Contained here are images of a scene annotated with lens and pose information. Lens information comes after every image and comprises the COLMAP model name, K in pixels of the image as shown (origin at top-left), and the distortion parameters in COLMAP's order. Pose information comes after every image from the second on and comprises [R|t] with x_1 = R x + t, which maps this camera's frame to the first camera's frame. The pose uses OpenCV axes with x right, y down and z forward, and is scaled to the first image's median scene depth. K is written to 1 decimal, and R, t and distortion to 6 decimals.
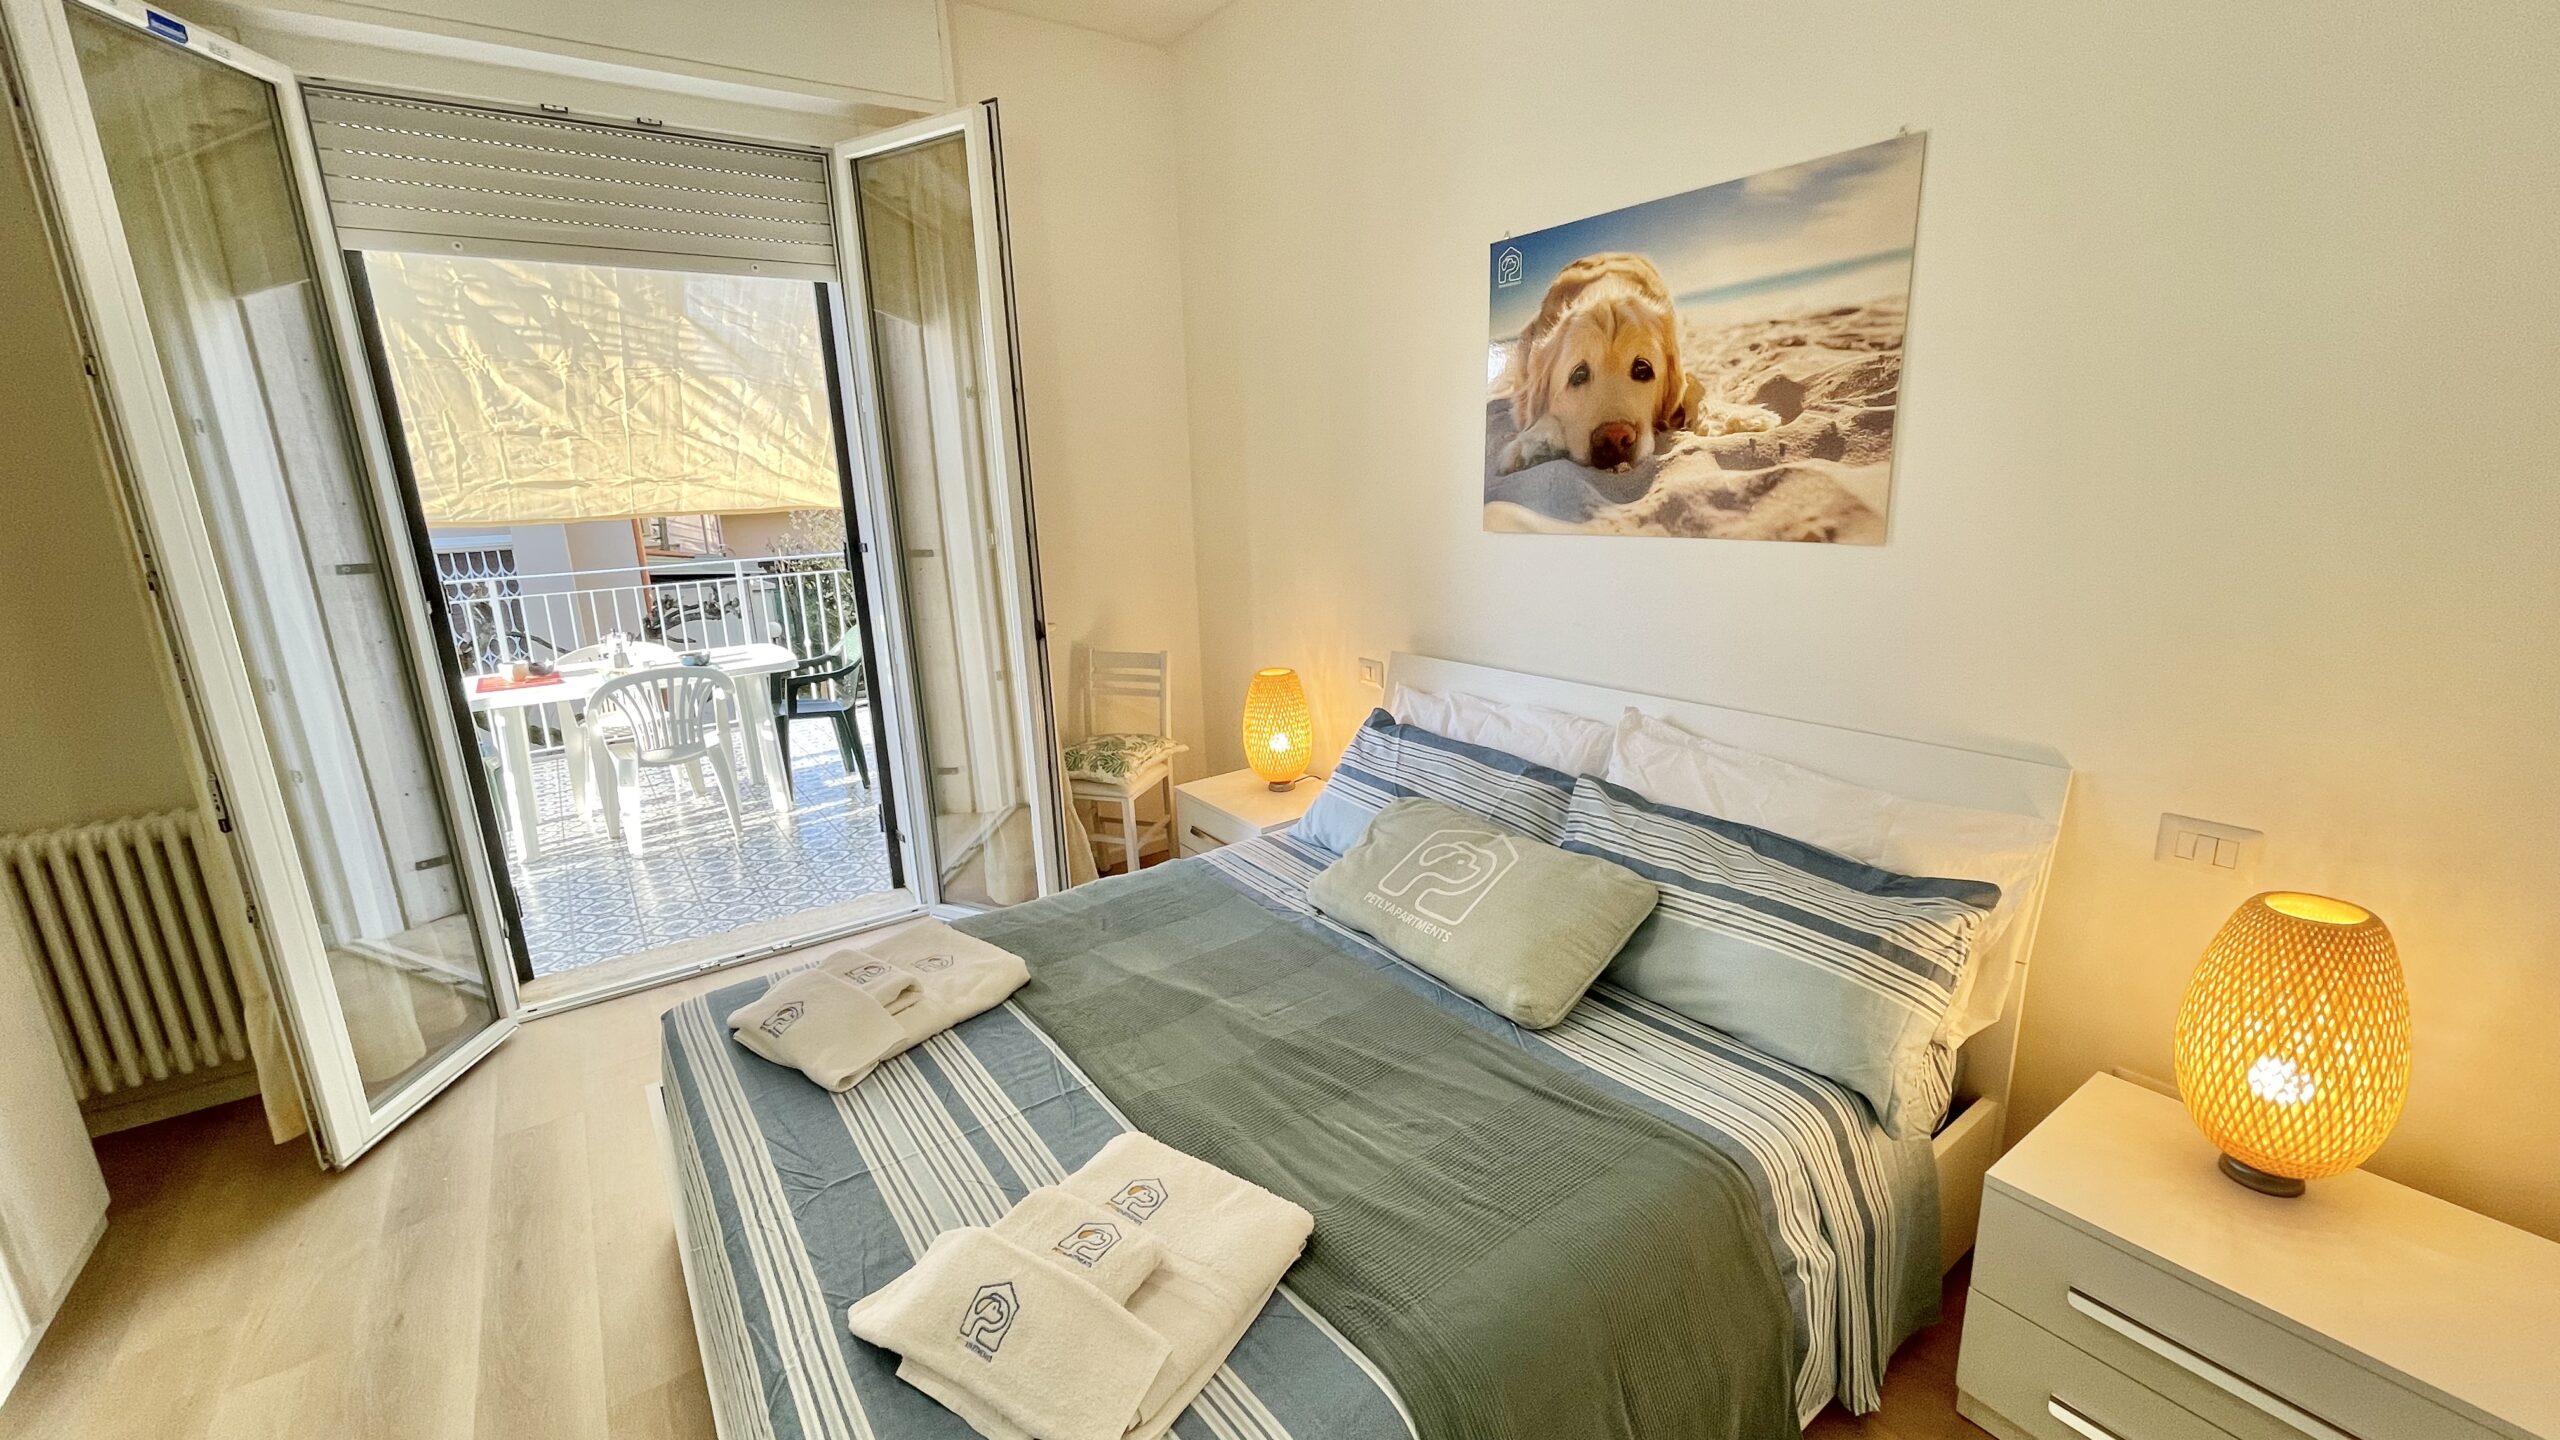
lens RADIAL K [[1033.5, 0, 1271.2], [0, 1033.5, 727.7], [0, 0, 1]] dist [0.011346, -0.000057]
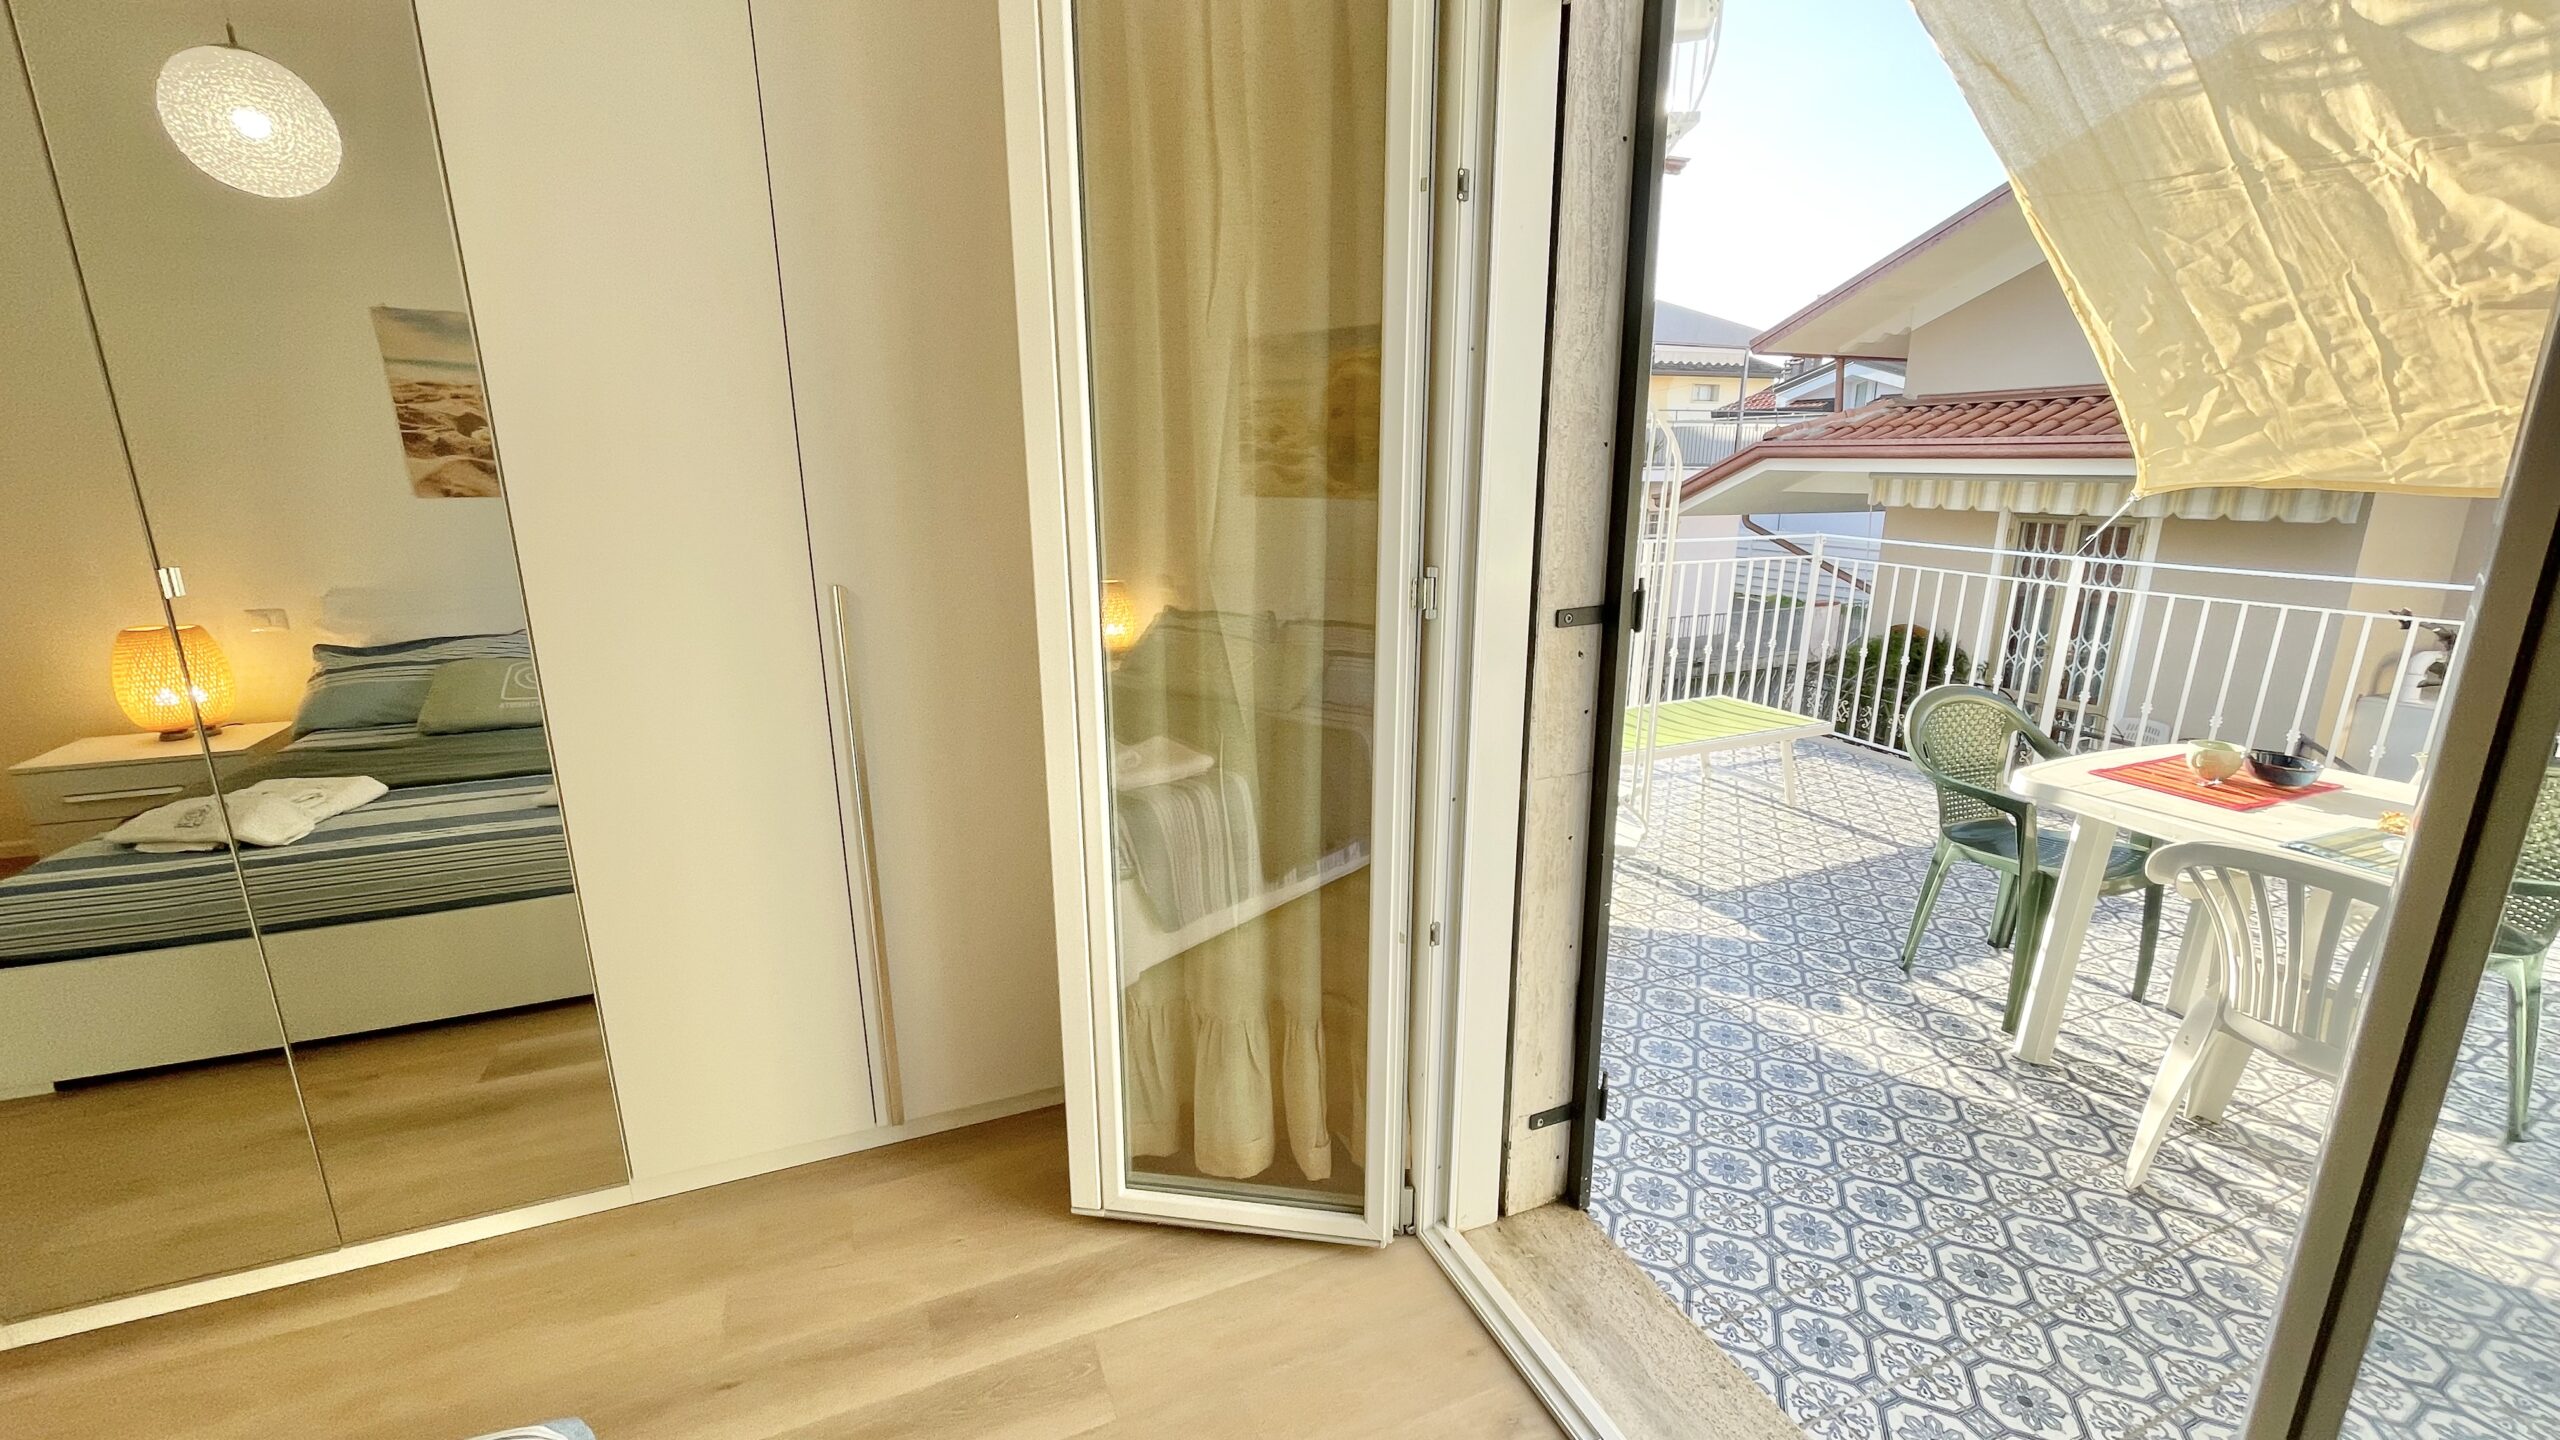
lens RADIAL K [[1033.5, 0, 1271.2], [0, 1033.5, 727.7], [0, 0, 1]] dist [0.011346, -0.000057]
pose [[-0.207622, 0.291590, -0.933739, -0.118066], [-0.223820, 0.915056, 0.335524, -0.150345], [0.952259, 0.278652, -0.124722, 0.610609]]
